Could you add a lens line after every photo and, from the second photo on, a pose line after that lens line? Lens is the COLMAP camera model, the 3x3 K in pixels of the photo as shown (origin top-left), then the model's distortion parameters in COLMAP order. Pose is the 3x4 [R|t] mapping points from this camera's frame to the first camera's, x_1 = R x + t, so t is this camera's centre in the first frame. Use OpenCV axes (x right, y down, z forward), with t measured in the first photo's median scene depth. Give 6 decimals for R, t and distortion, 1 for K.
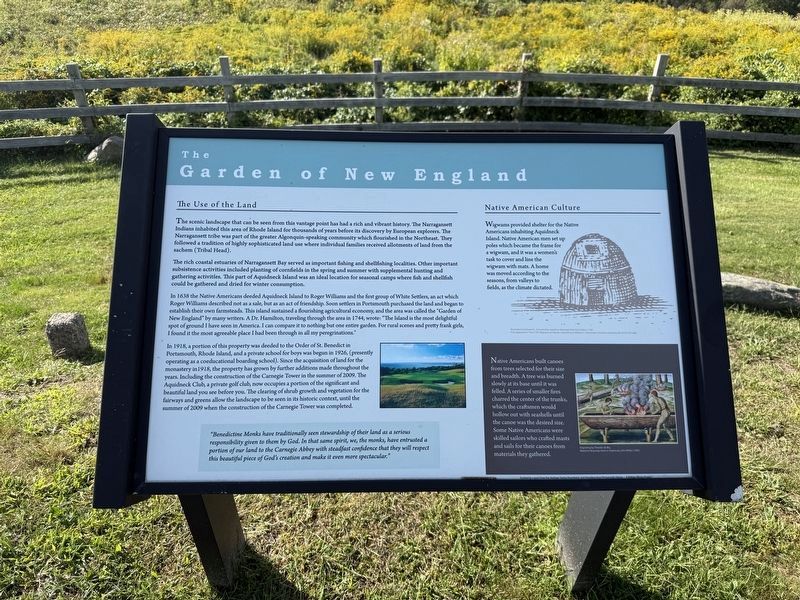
lens RADIAL K [[579.0, 0, 384.7], [0, 579.0, 297.5], [0, 0, 1]] dist [0.005166, -0.029423]
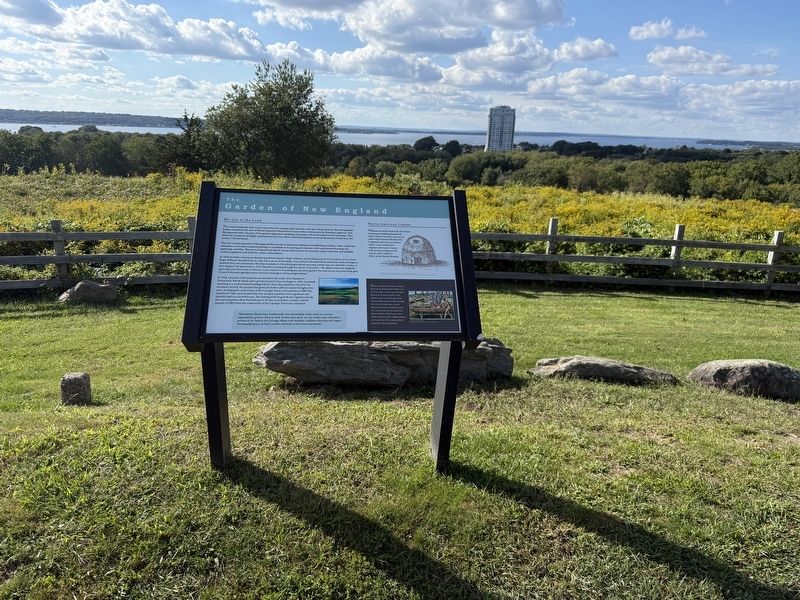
lens RADIAL K [[597.3, 0, 378.4], [0, 597.3, 301.7], [0, 0, 1]] dist [0.088417, -0.194348]
pose [[0.996924, 0.001177, 0.078363, 0.005553], [0.021243, 0.958398, -0.284644, 0.114265], [-0.075438, 0.285433, 0.955425, -0.159083]]
